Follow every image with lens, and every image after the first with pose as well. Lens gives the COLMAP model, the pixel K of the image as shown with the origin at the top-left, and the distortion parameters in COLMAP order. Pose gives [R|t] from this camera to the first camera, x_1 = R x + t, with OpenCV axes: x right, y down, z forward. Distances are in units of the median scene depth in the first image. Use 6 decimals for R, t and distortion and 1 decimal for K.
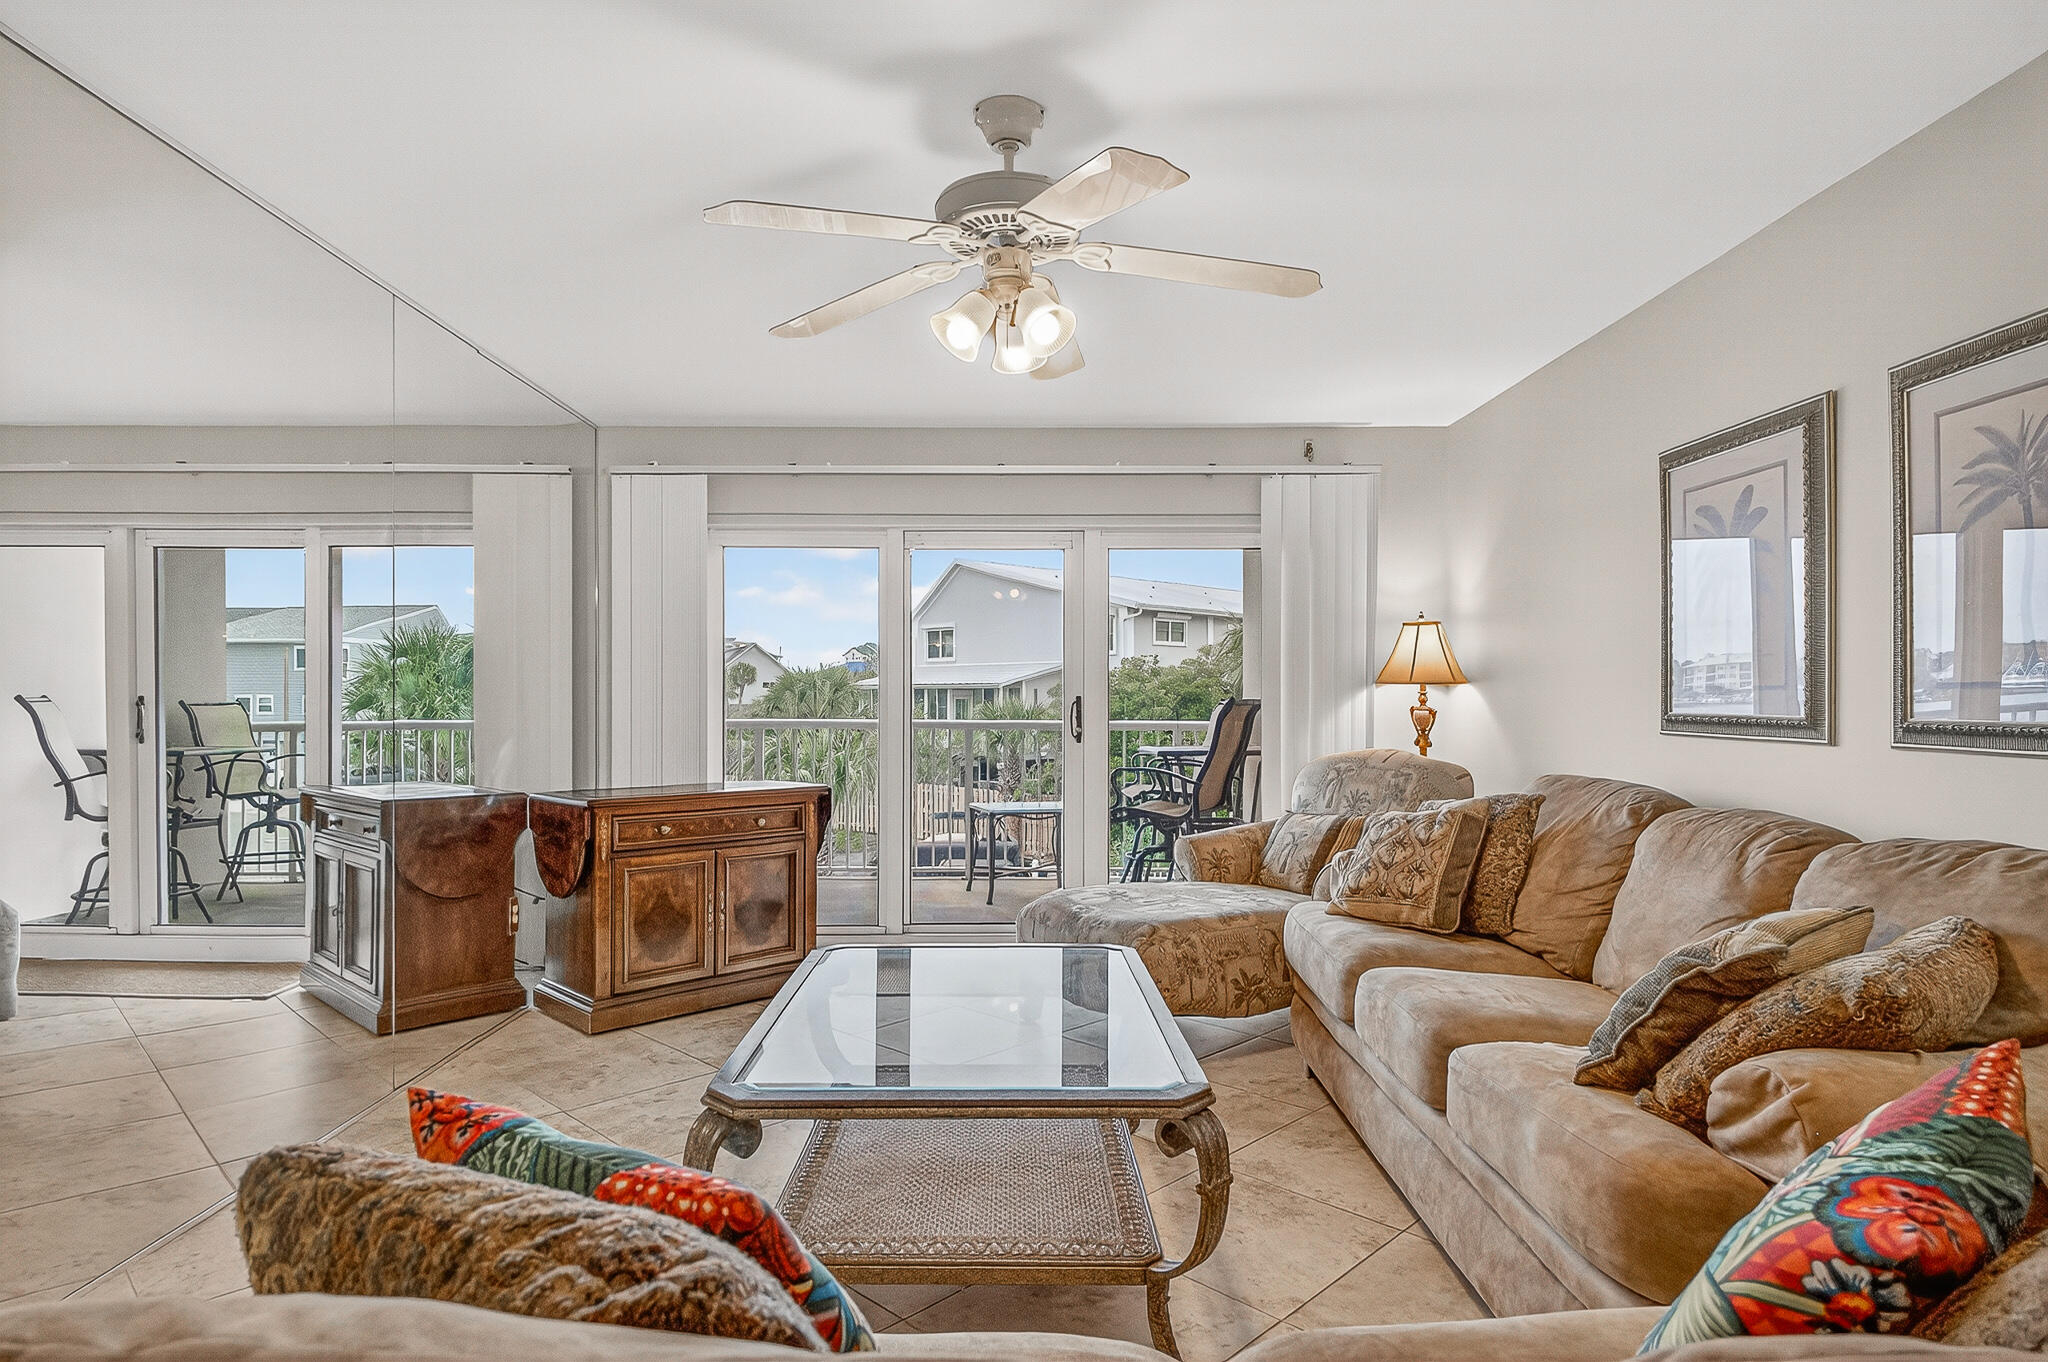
lens RADIAL K [[1089.4, 0, 1028.4], [0, 1089.4, 709.3], [0, 0, 1]] dist [-0.007423, -0.000308]
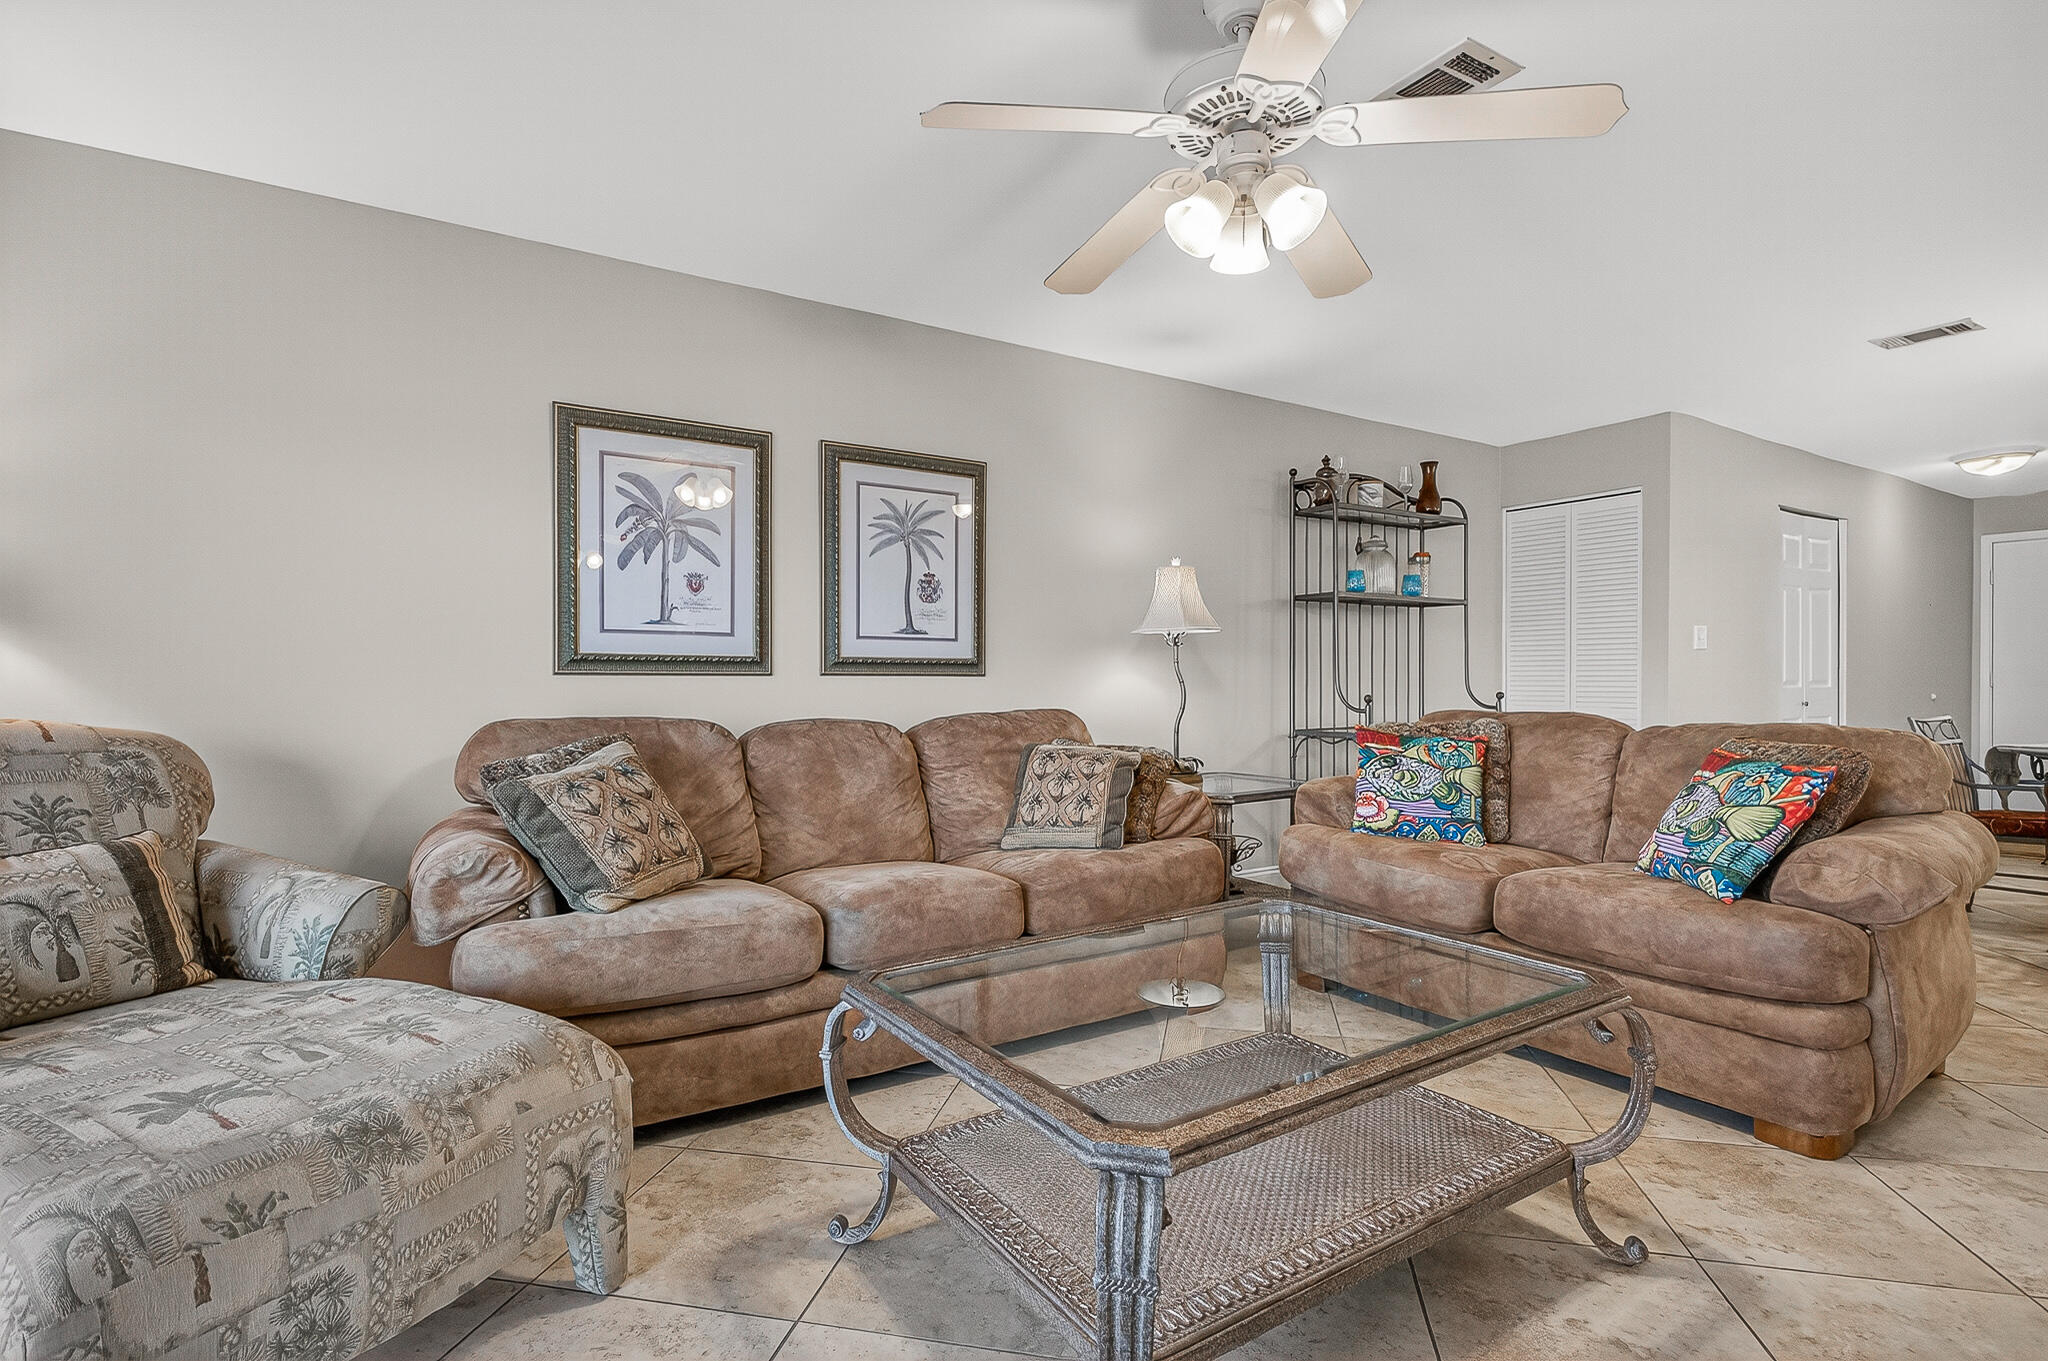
lens RADIAL K [[1002.6, 0, 1034.8], [0, 1002.6, 666.0], [0, 0, 1]] dist [0.017269, -0.000304]
pose [[-0.531628, 0.002896, 0.846973, -0.371416], [0.005923, 0.999982, 0.000298, 0.013661], [-0.846957, 0.005175, -0.531636, 0.876209]]
